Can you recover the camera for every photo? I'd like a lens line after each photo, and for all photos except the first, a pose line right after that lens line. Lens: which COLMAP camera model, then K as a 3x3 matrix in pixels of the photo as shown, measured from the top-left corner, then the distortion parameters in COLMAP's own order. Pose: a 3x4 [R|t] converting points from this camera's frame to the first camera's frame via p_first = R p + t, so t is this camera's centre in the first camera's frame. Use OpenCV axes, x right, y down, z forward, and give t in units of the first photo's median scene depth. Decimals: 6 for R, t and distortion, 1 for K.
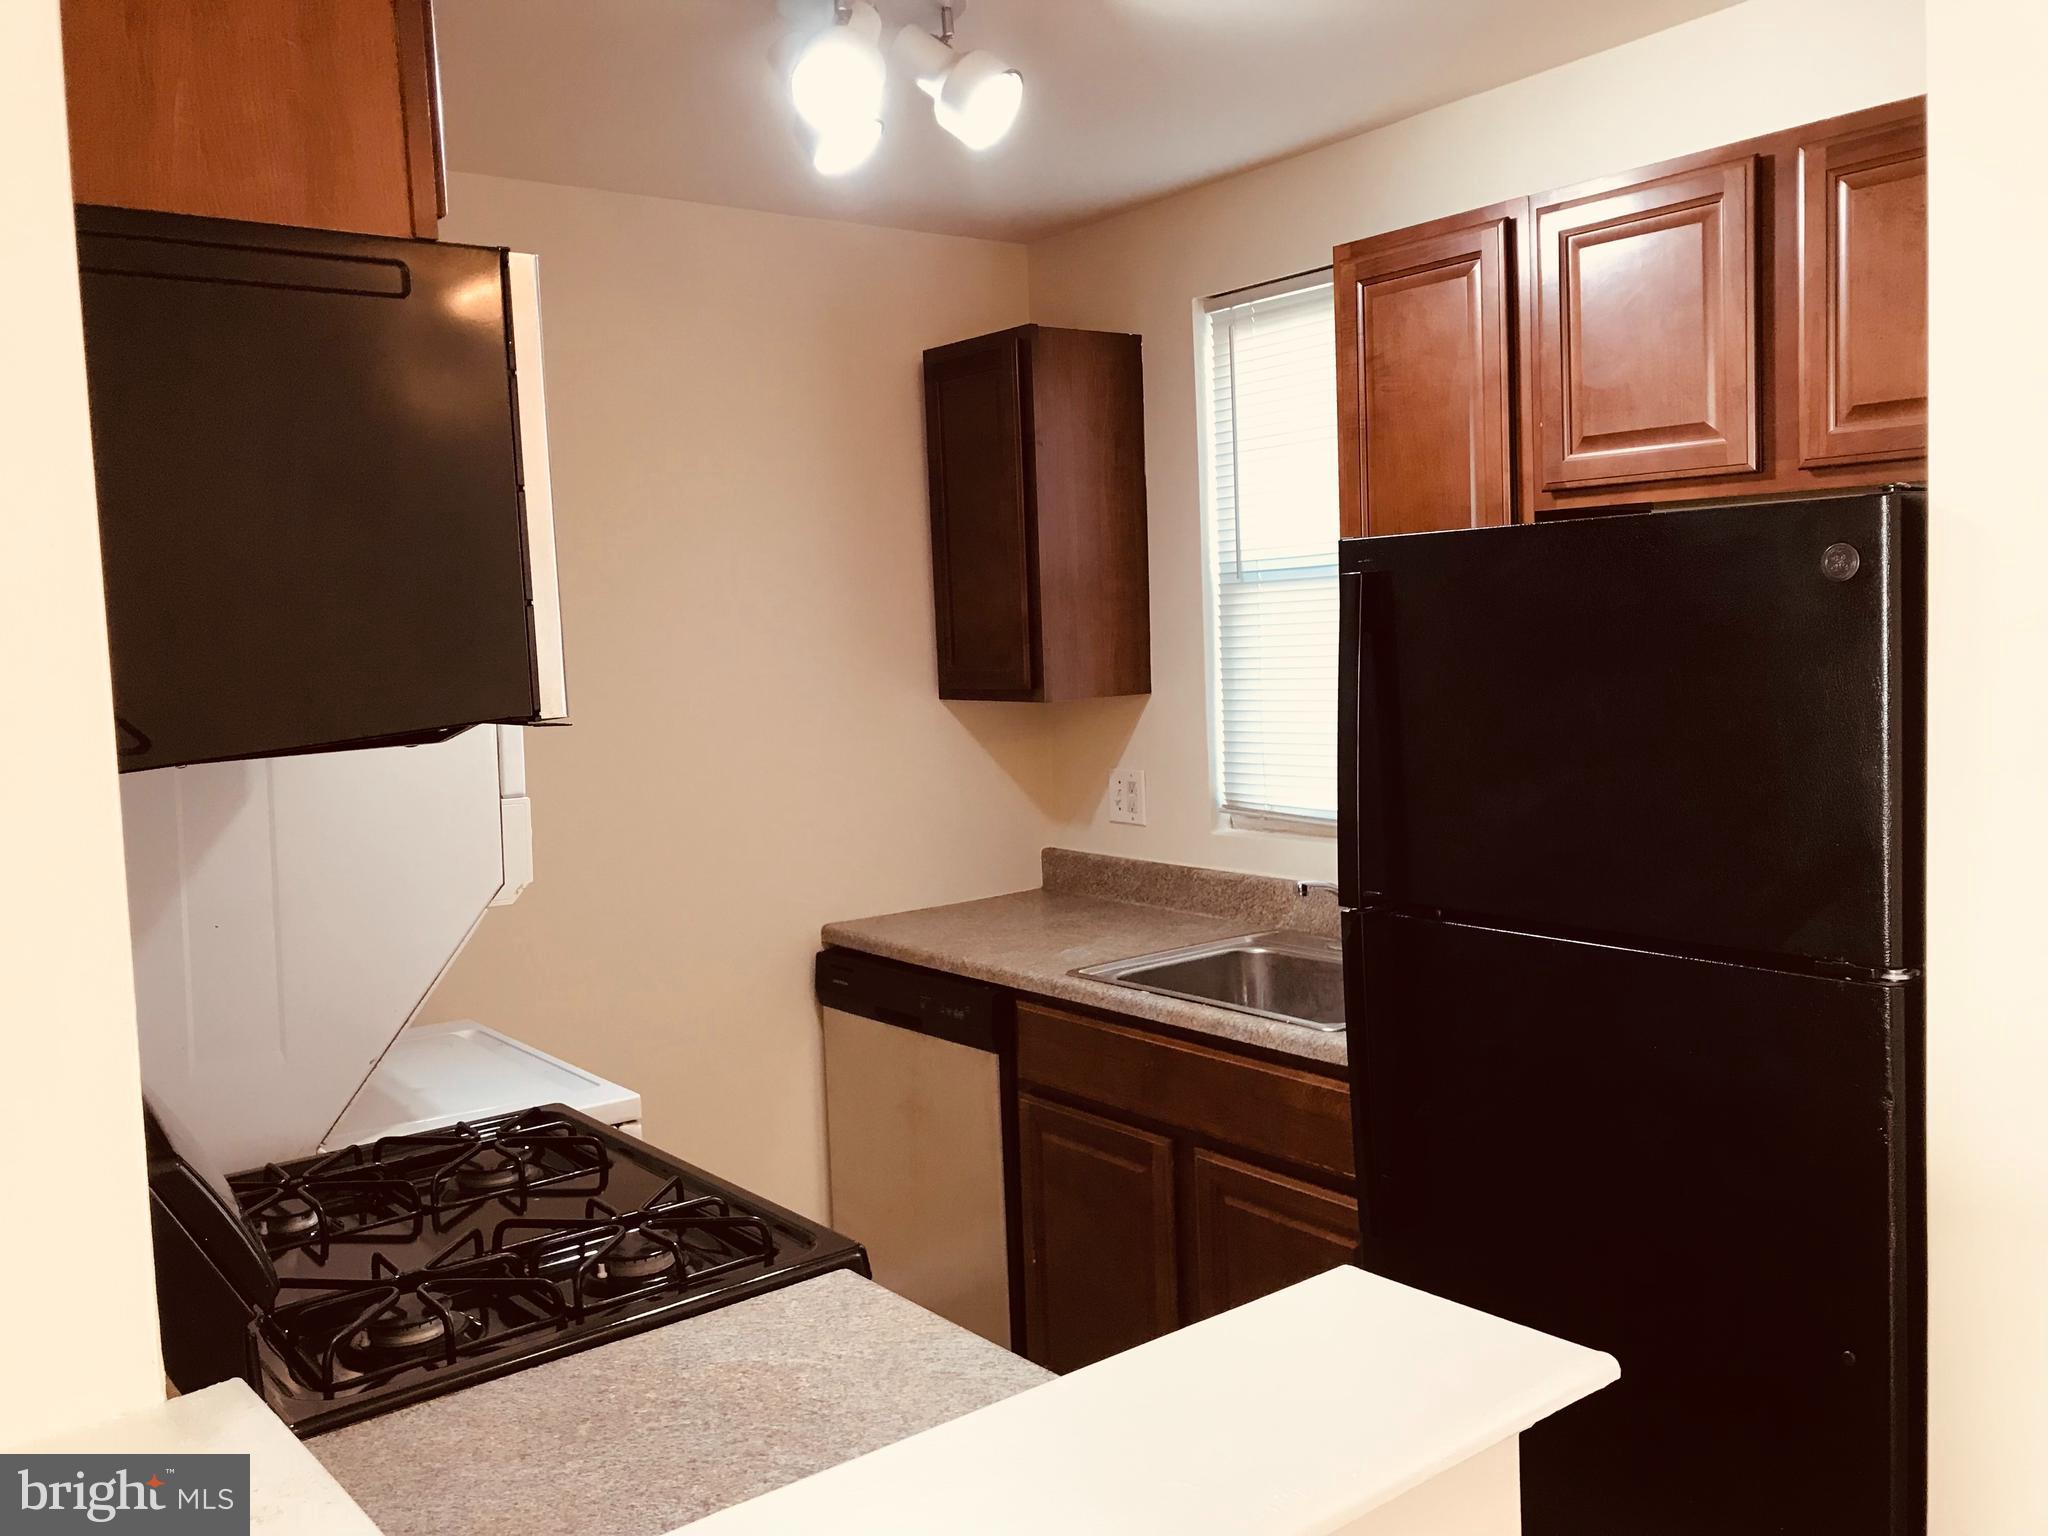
lens RADIAL K [[1676.1, 0, 1034.1], [0, 1676.1, 745.5], [0, 0, 1]] dist [0.055158, -0.091619]
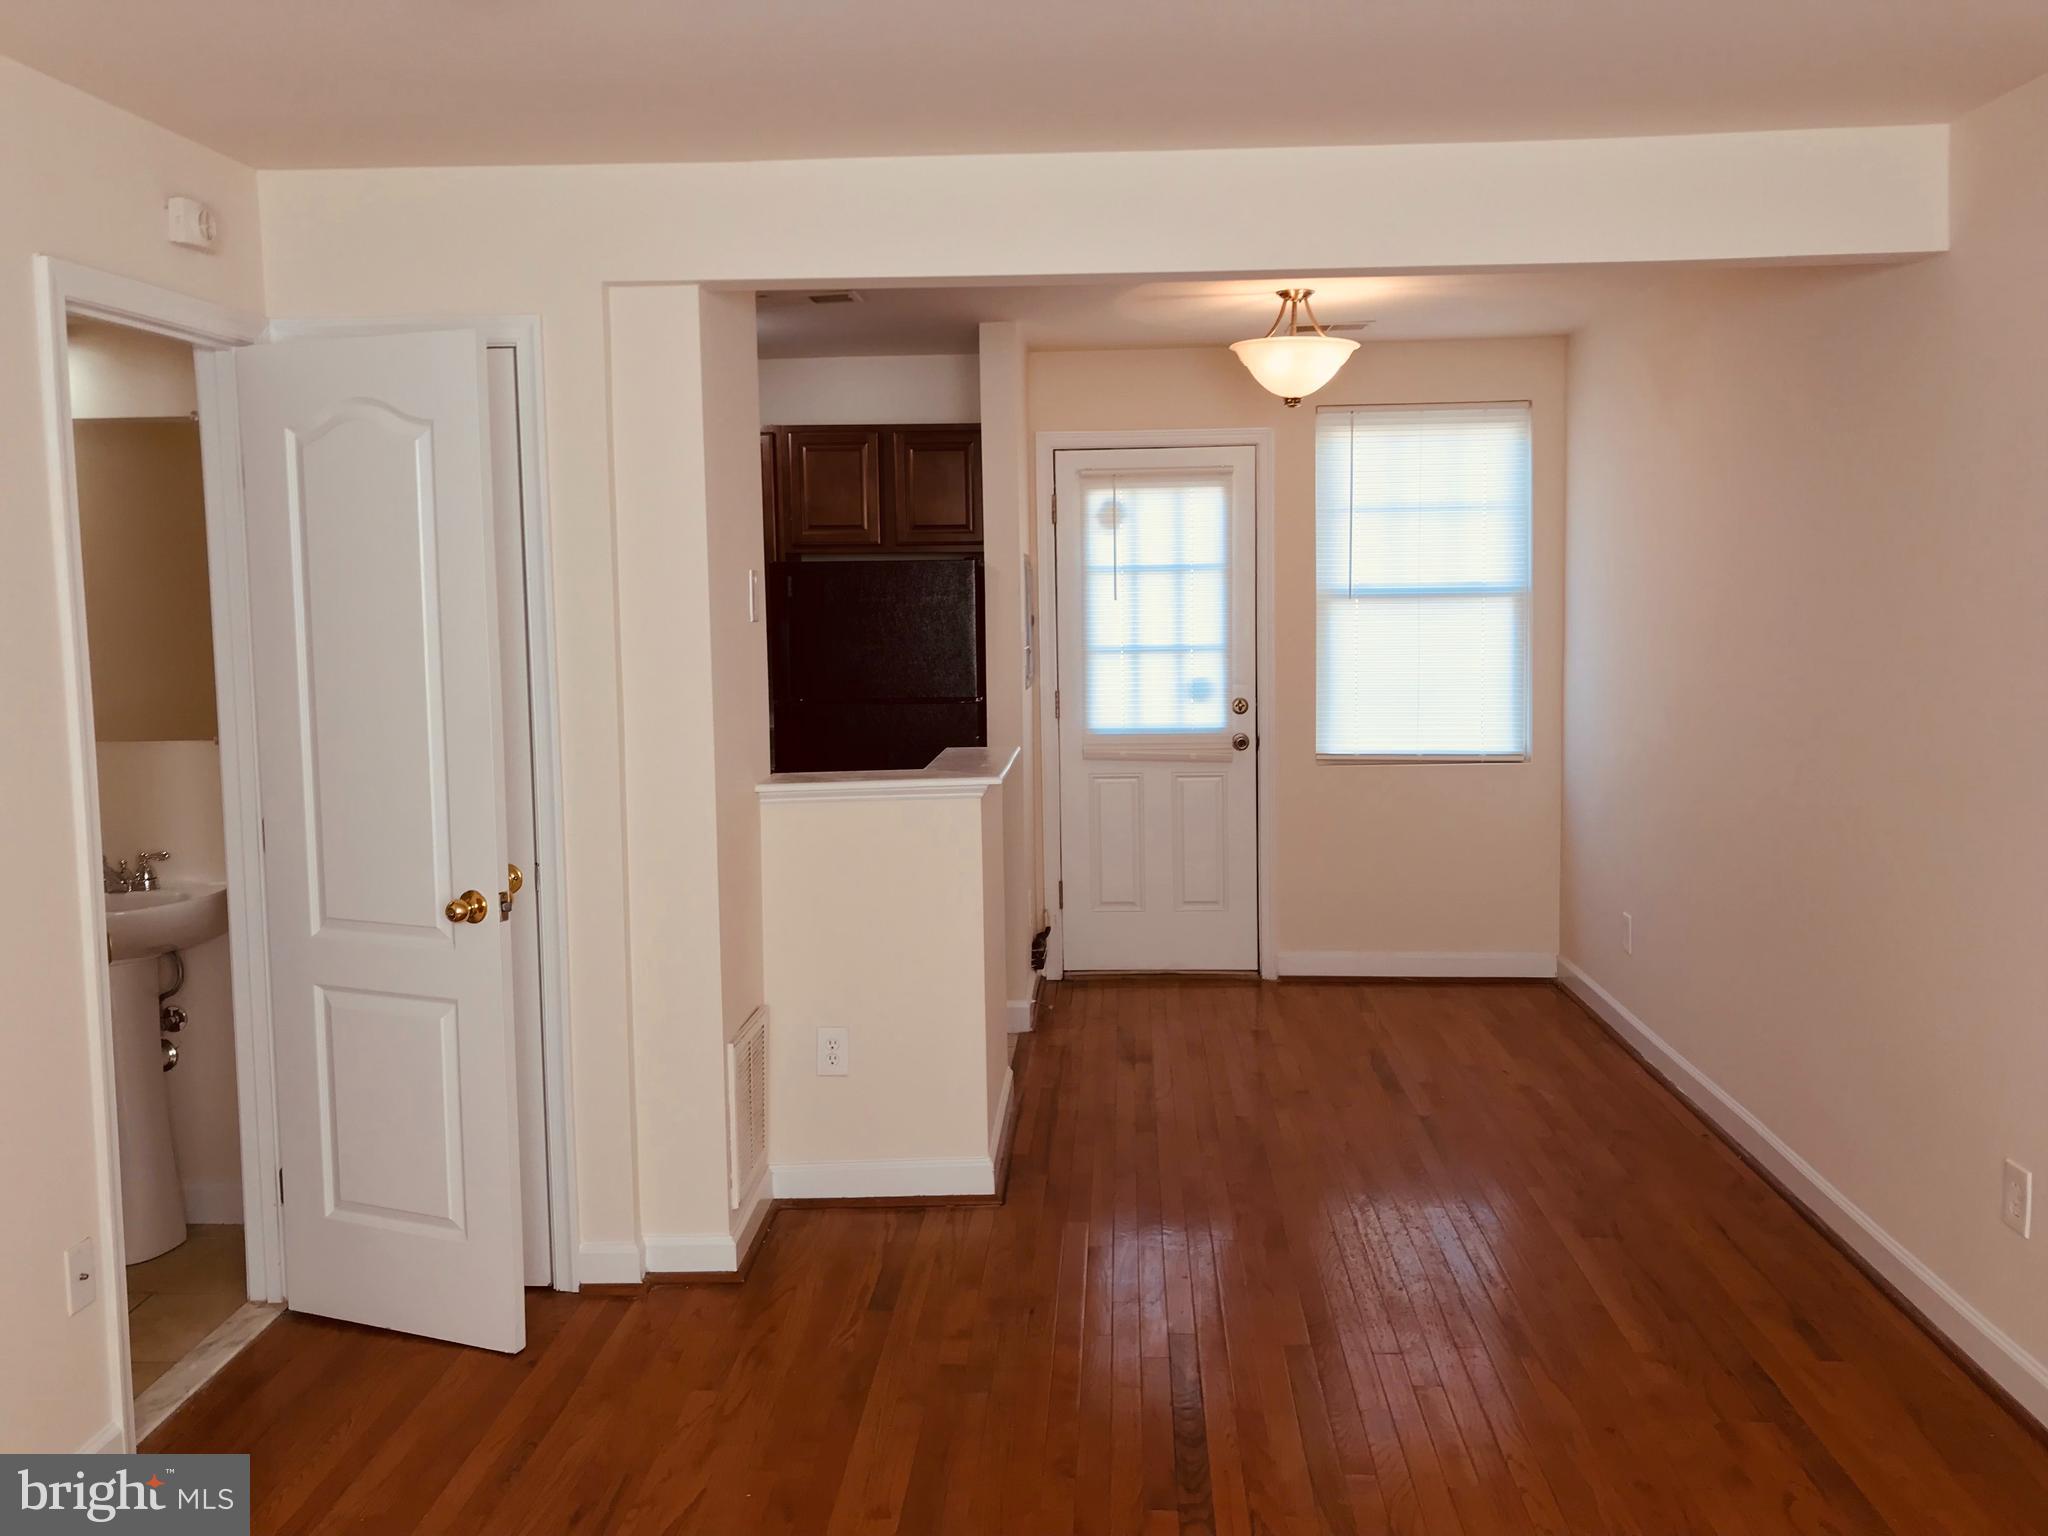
lens RADIAL K [[1666.9, 0, 1023.1], [0, 1666.9, 753.7], [0, 0, 1]] dist [0.077254, -0.111298]
pose [[0.661604, -0.039116, 0.748832, -1.463828], [0.042416, 0.998992, 0.014708, 0.148508], [-0.748653, 0.022032, 0.662596, -0.973088]]
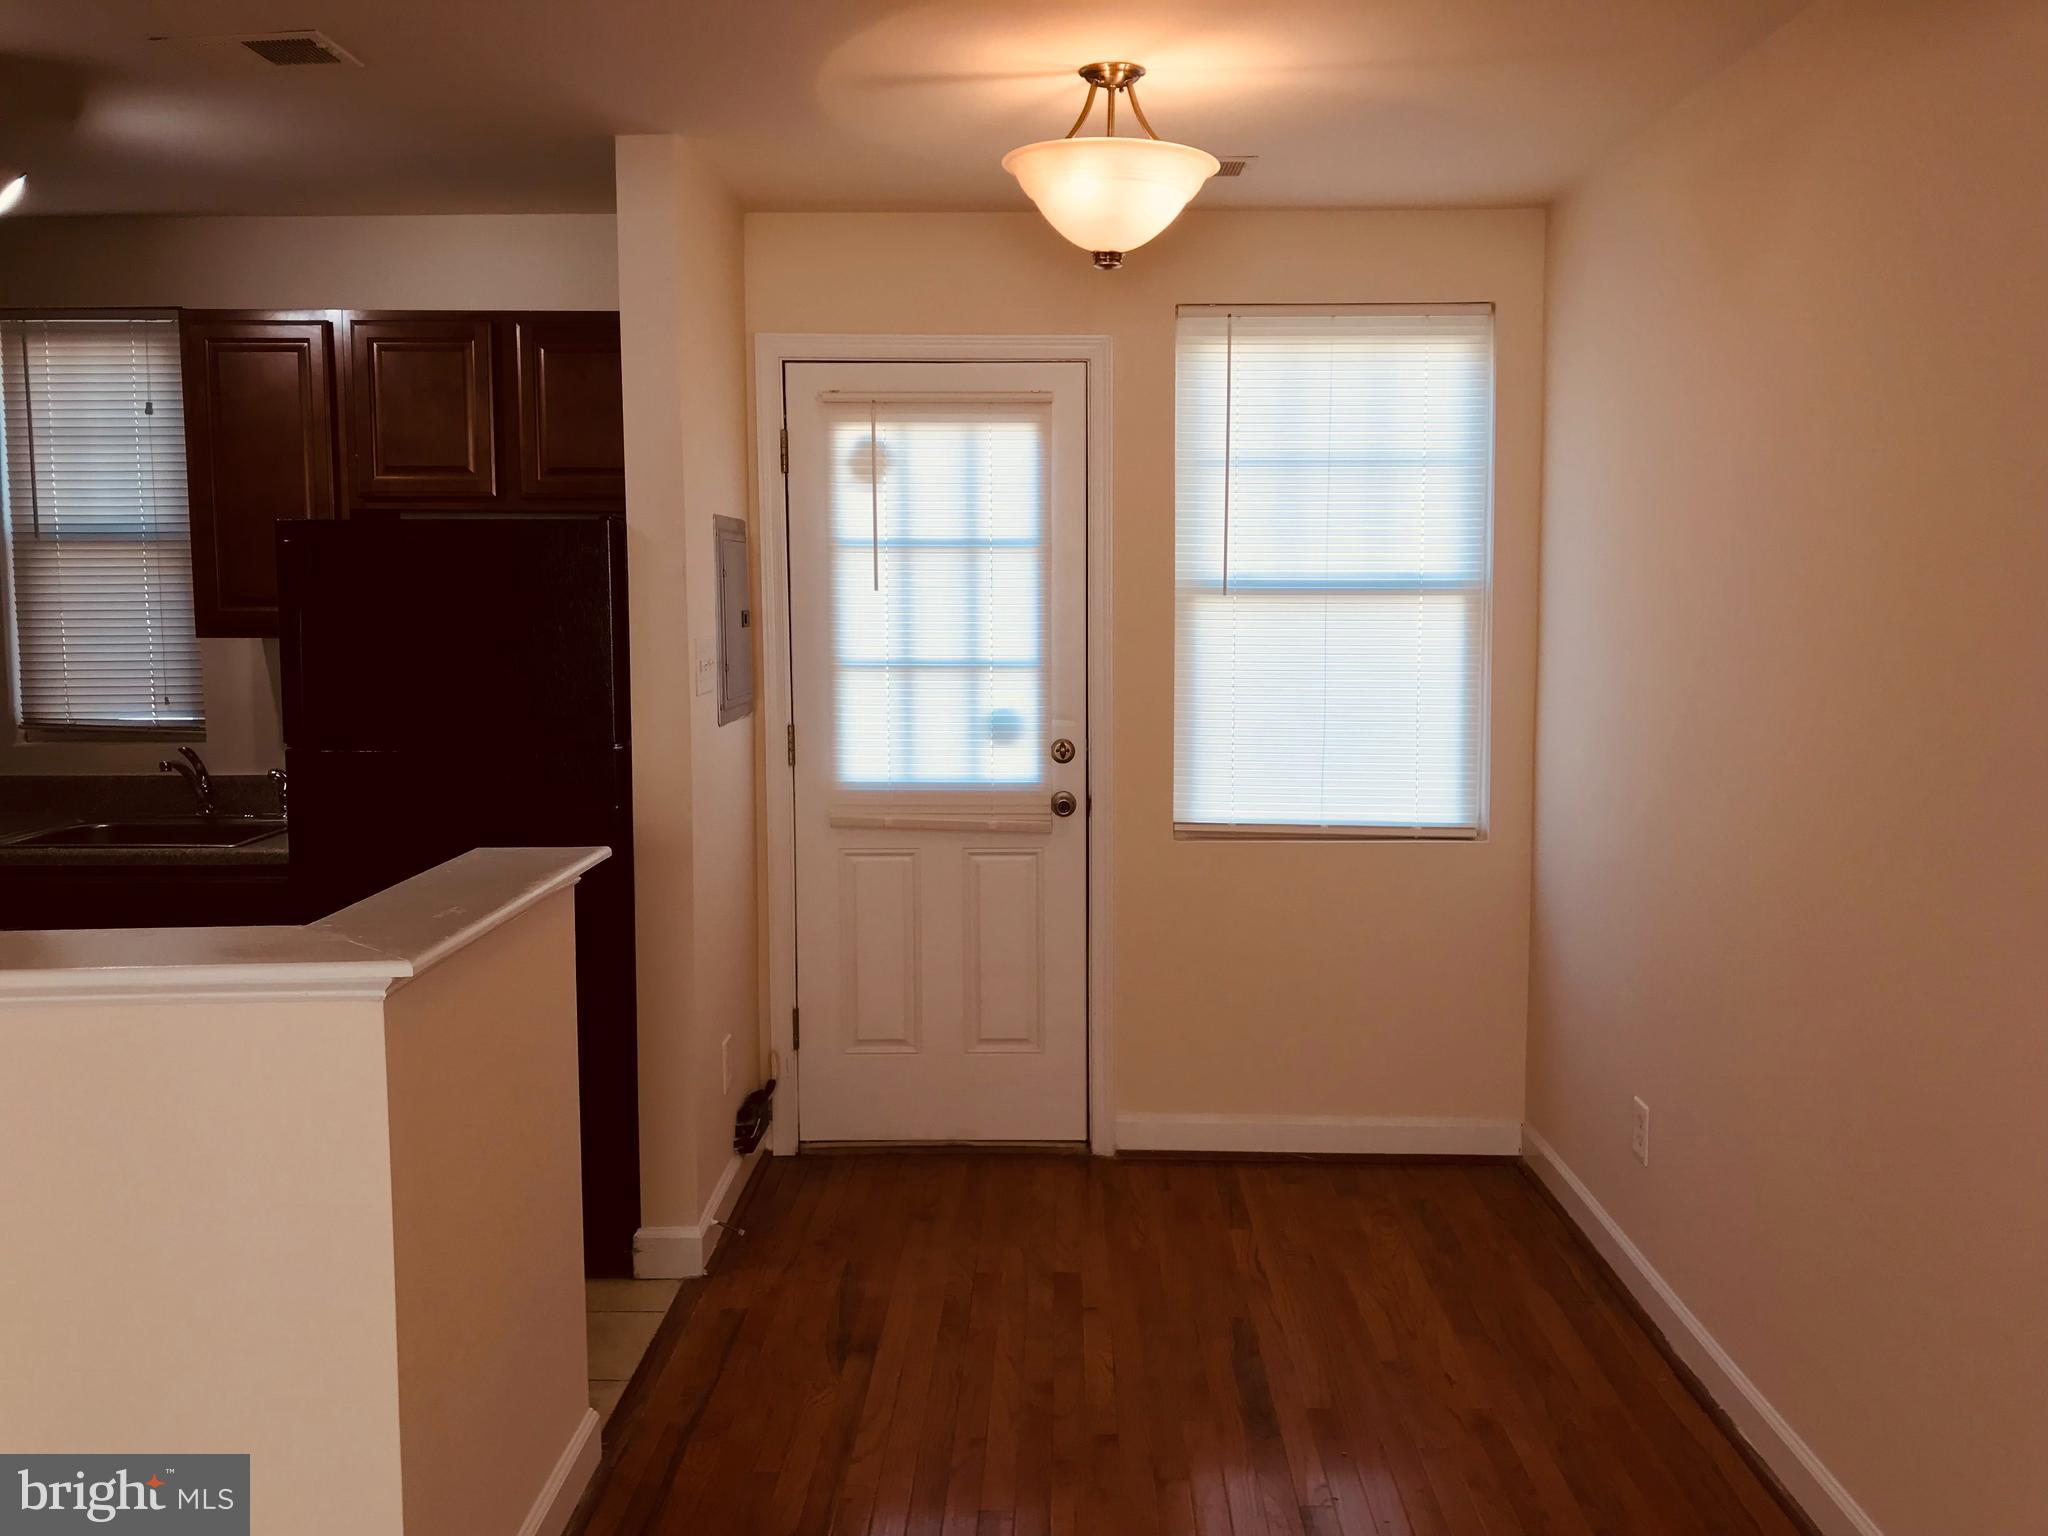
lens RADIAL K [[1676.1, 0, 1034.1], [0, 1676.1, 745.5], [0, 0, 1]] dist [0.055158, -0.091619]
pose [[0.627514, -0.031831, 0.777955, -0.599800], [0.030336, 0.999405, 0.016422, 0.085481], [-0.778014, 0.013295, 0.628106, -0.547254]]
